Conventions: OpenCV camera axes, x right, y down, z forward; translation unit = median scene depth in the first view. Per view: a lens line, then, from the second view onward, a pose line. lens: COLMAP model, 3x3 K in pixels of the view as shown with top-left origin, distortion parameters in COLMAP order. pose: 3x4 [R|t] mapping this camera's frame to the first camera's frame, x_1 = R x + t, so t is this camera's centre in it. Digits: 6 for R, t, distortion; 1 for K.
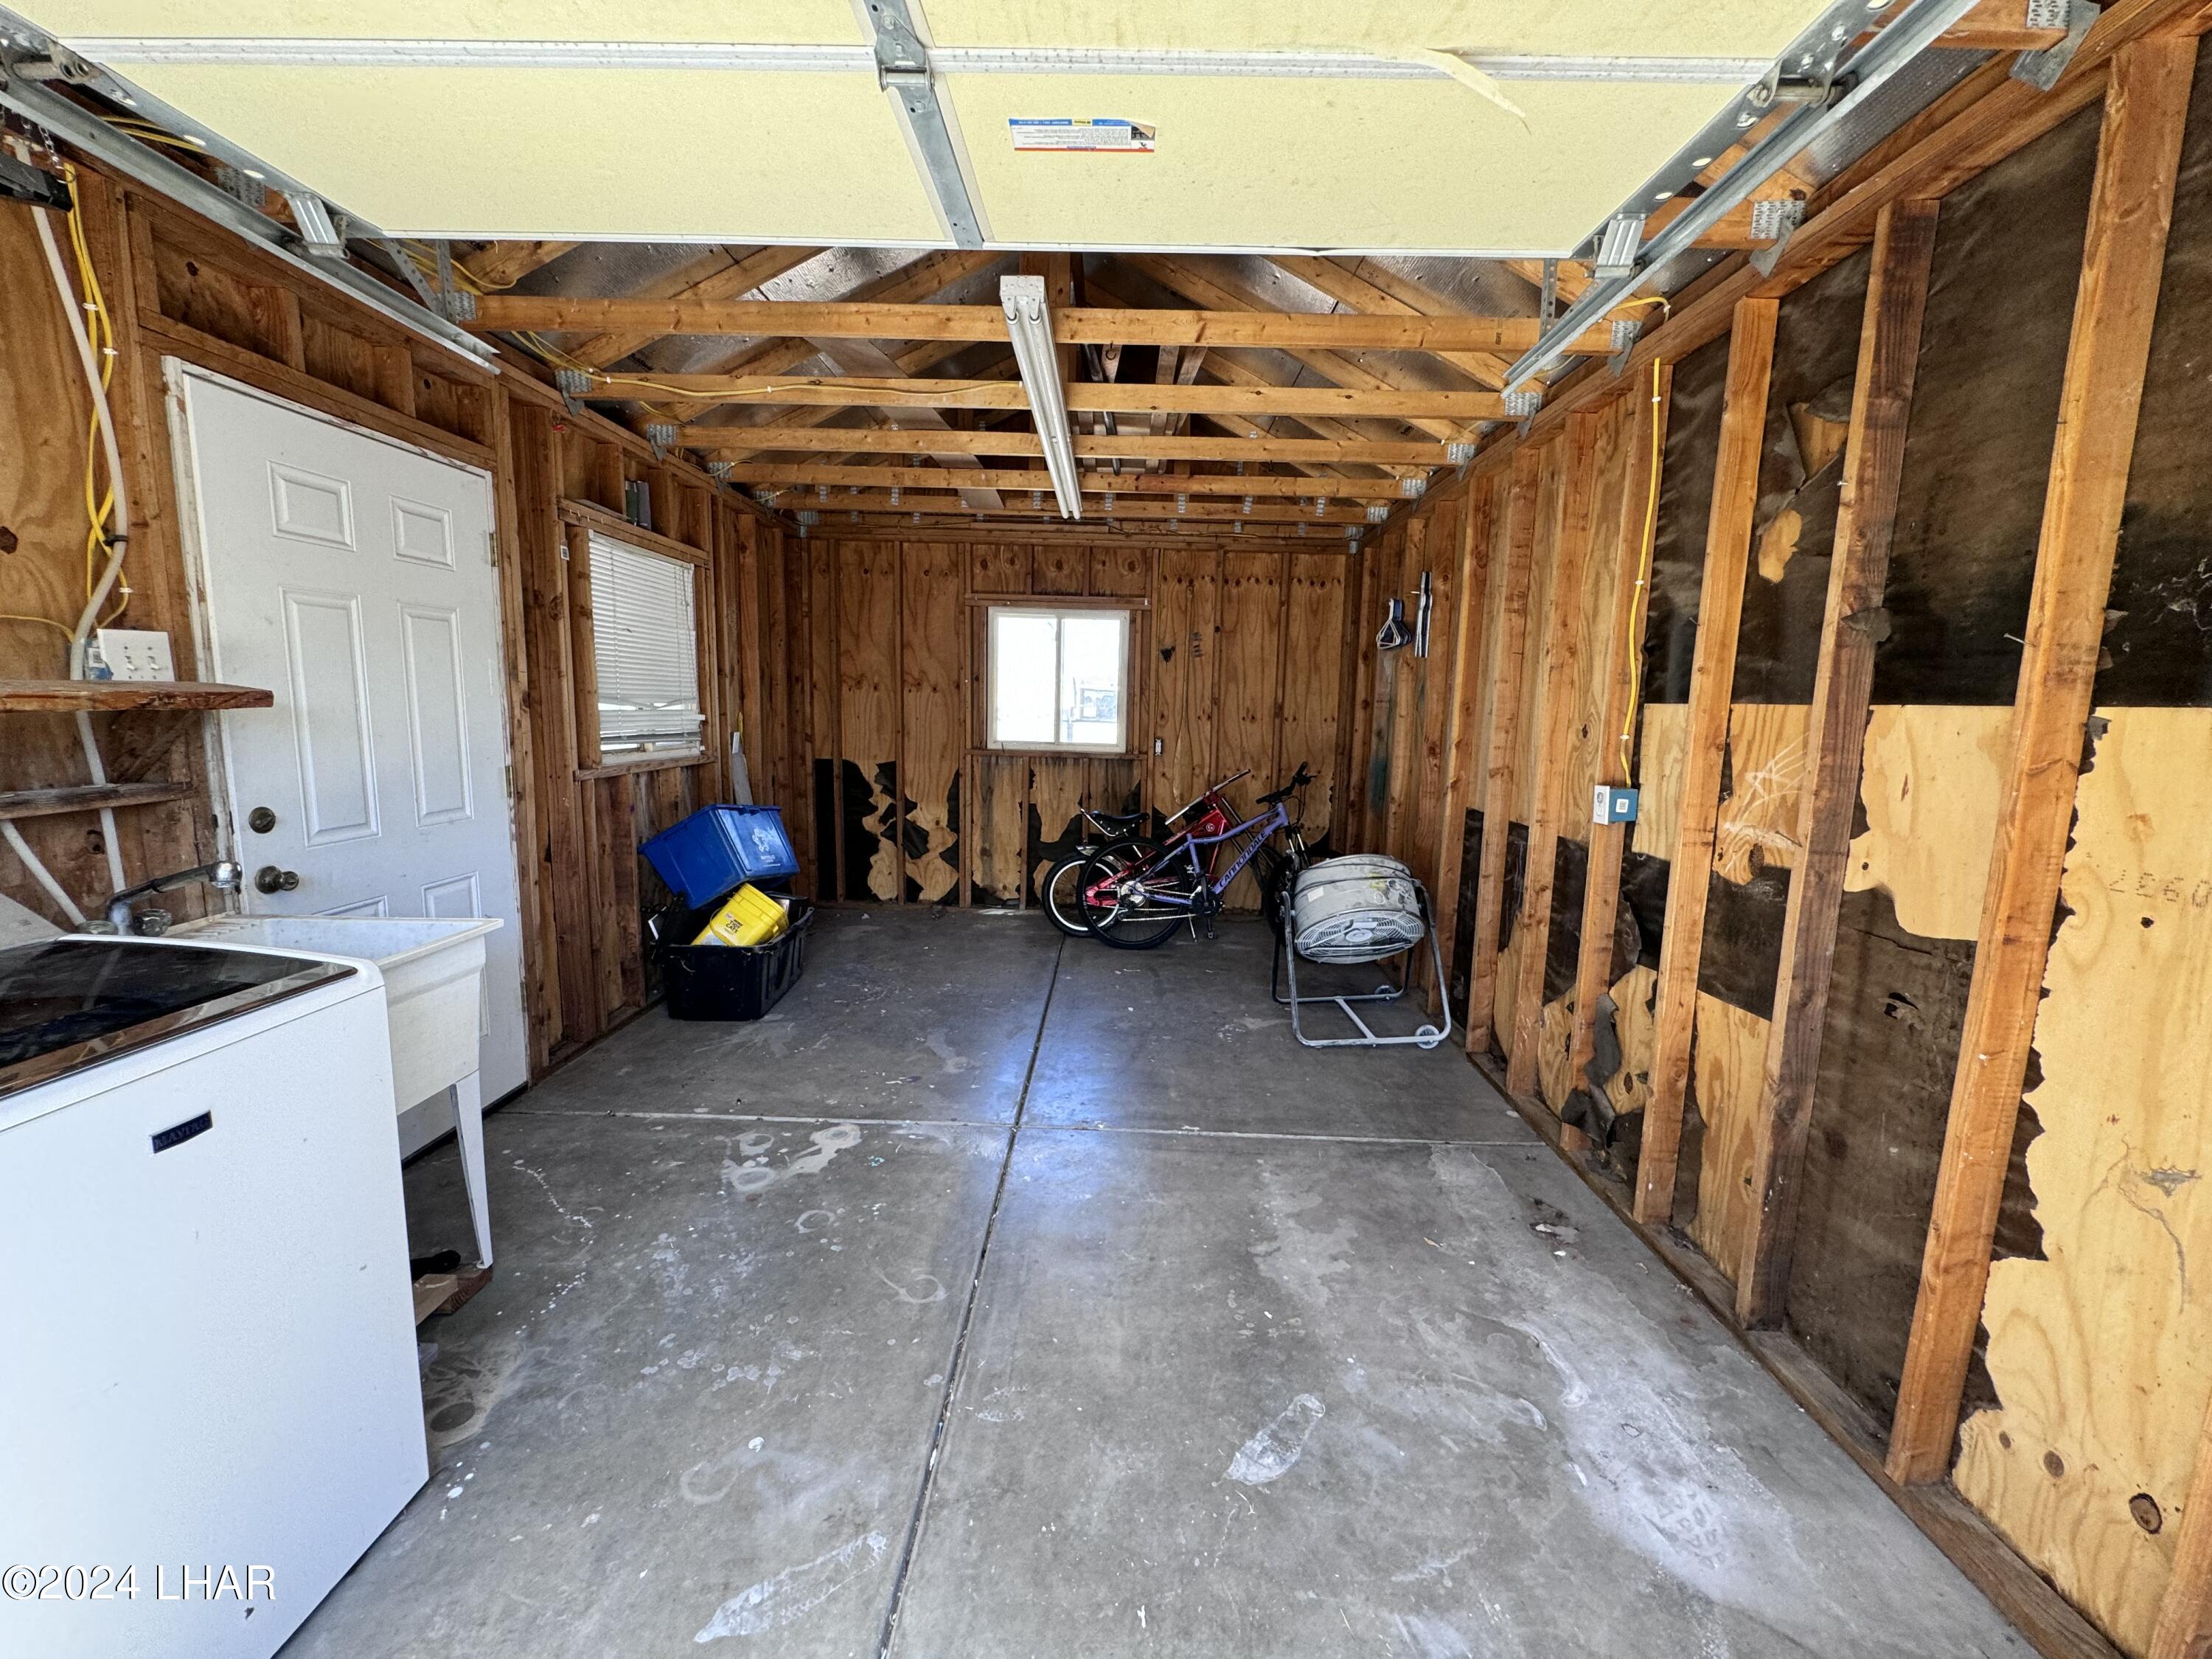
lens RADIAL K [[893.4, 0, 1108.2], [0, 893.4, 831.7], [0, 0, 1]] dist [-0.004076, 0.001058]
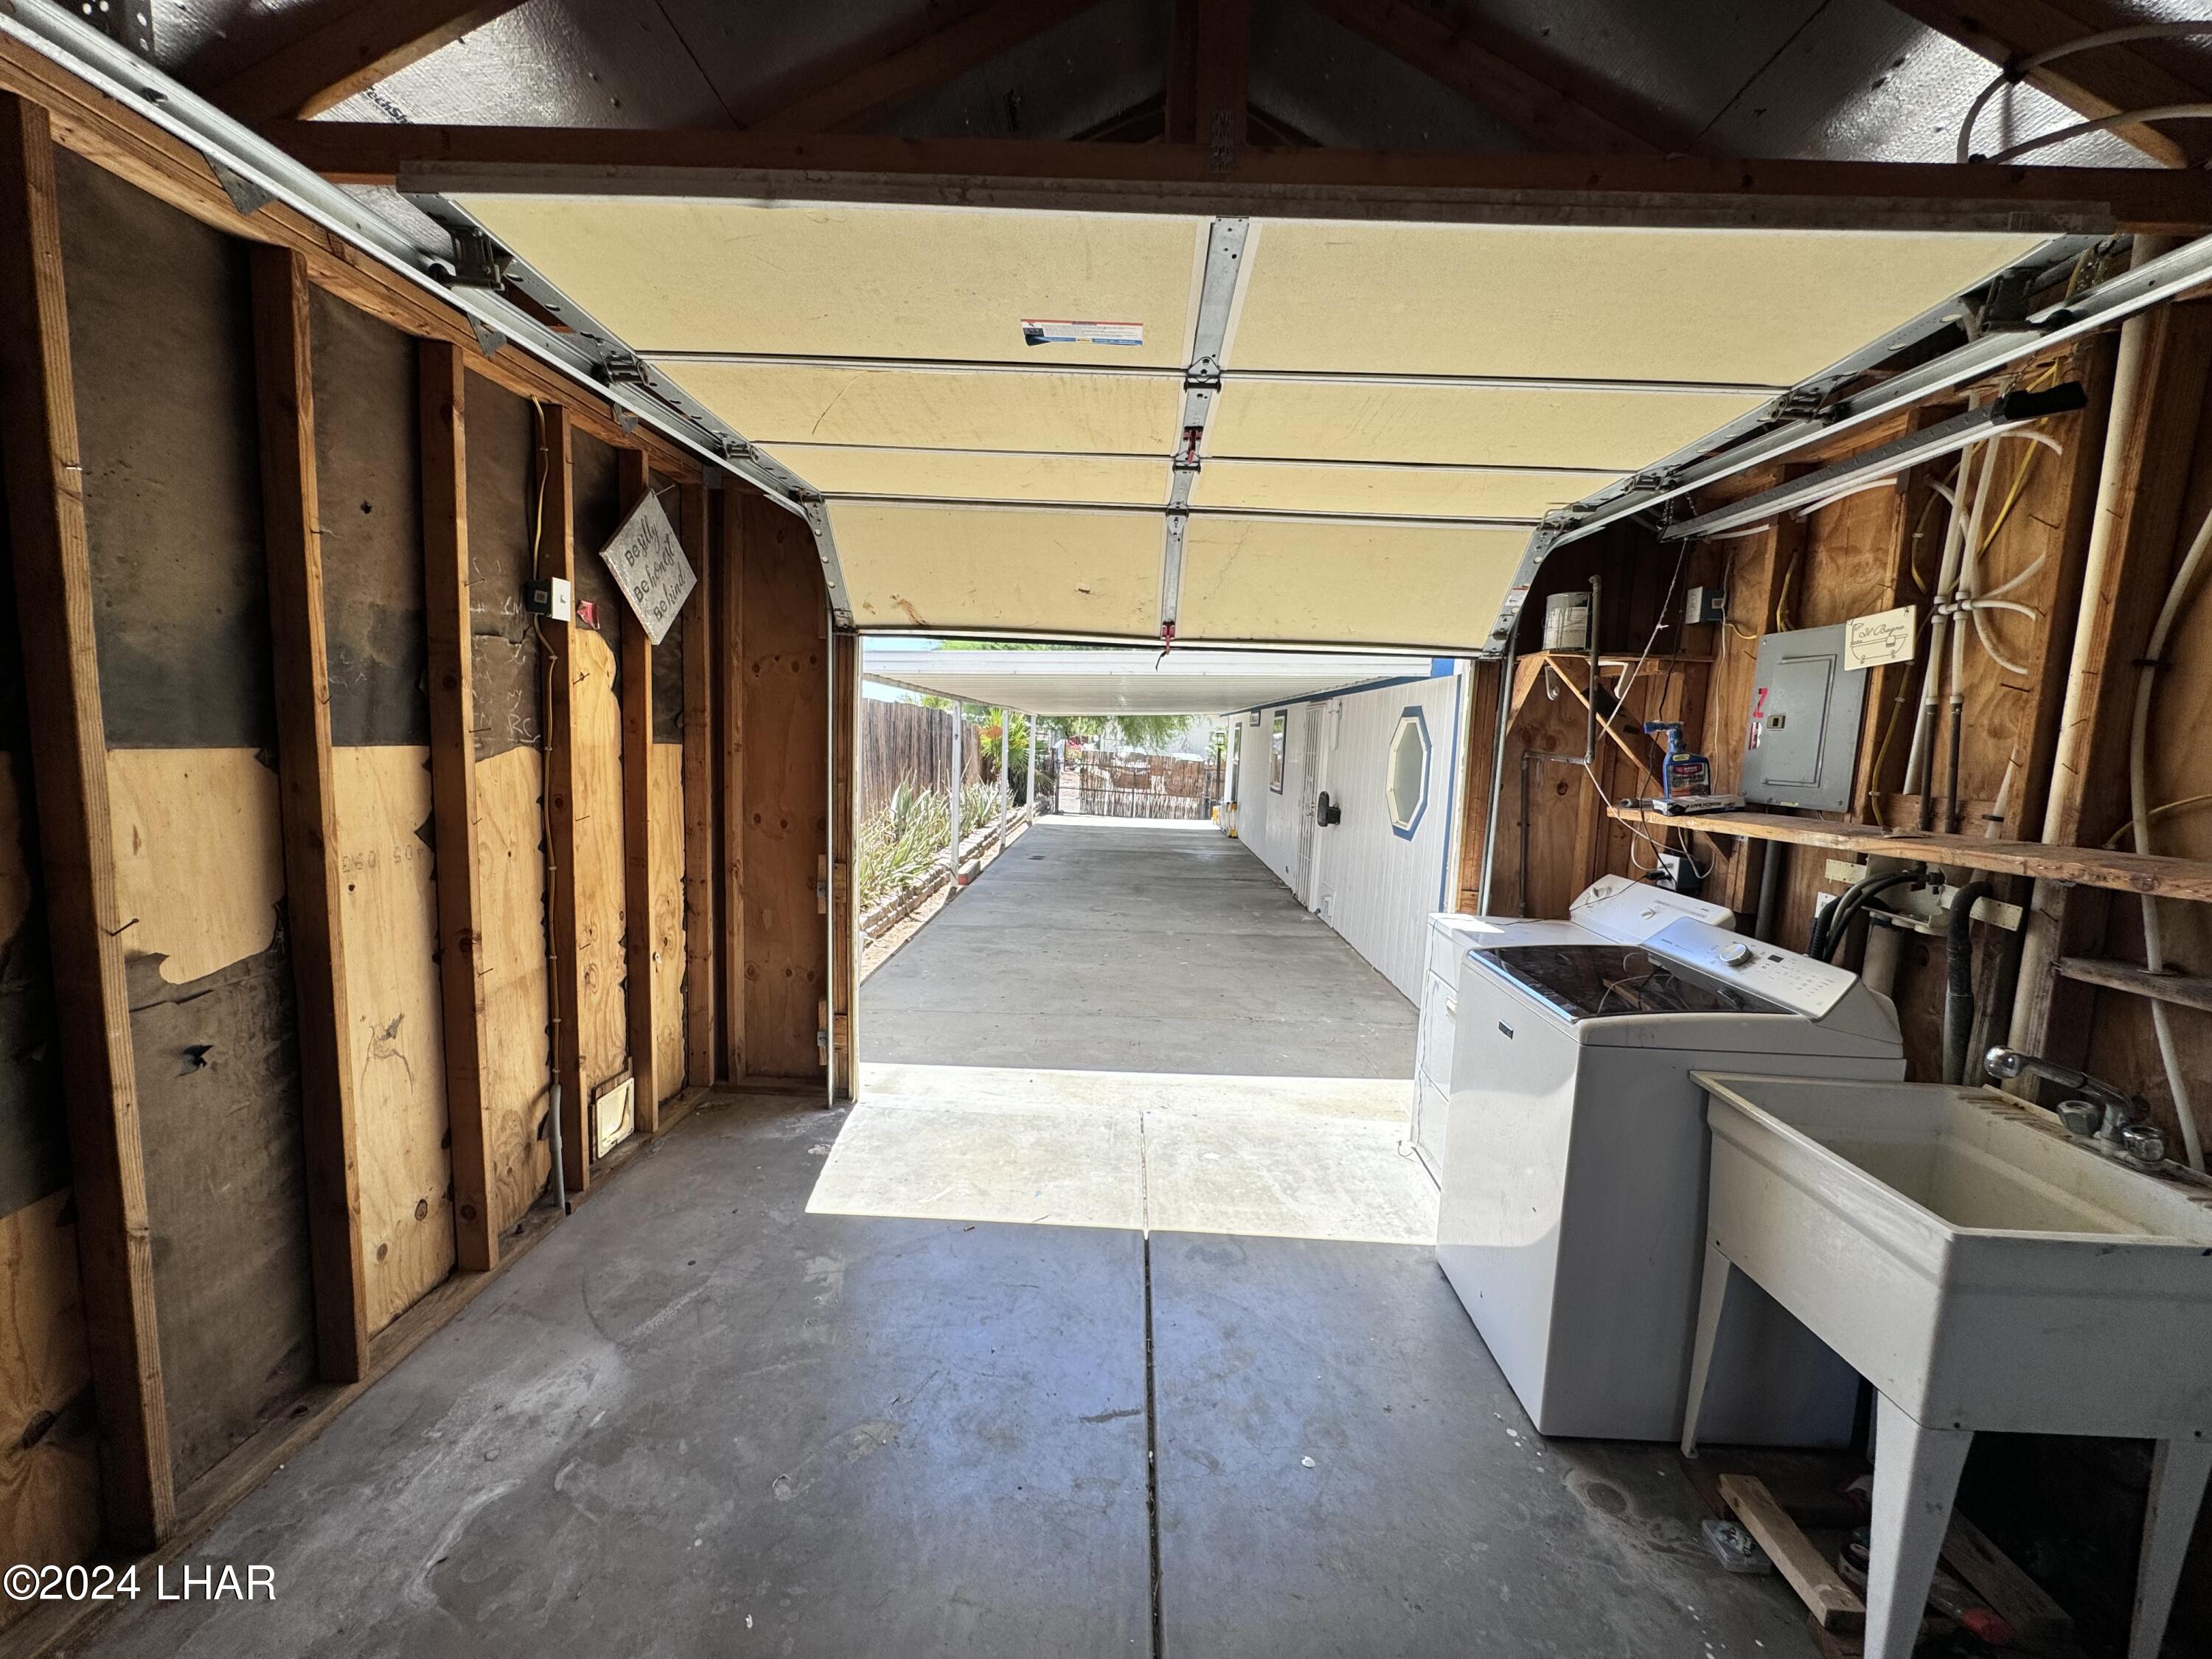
lens RADIAL K [[893.4, 0, 1113.4], [0, 893.4, 834.4], [0, 0, 1]] dist [-0.004076, 0.001058]
pose [[-0.997844, -0.065270, -0.006858, -0.084128], [-0.064861, 0.964844, 0.254693, -0.349238], [-0.010007, 0.254589, -0.966998, 1.864581]]
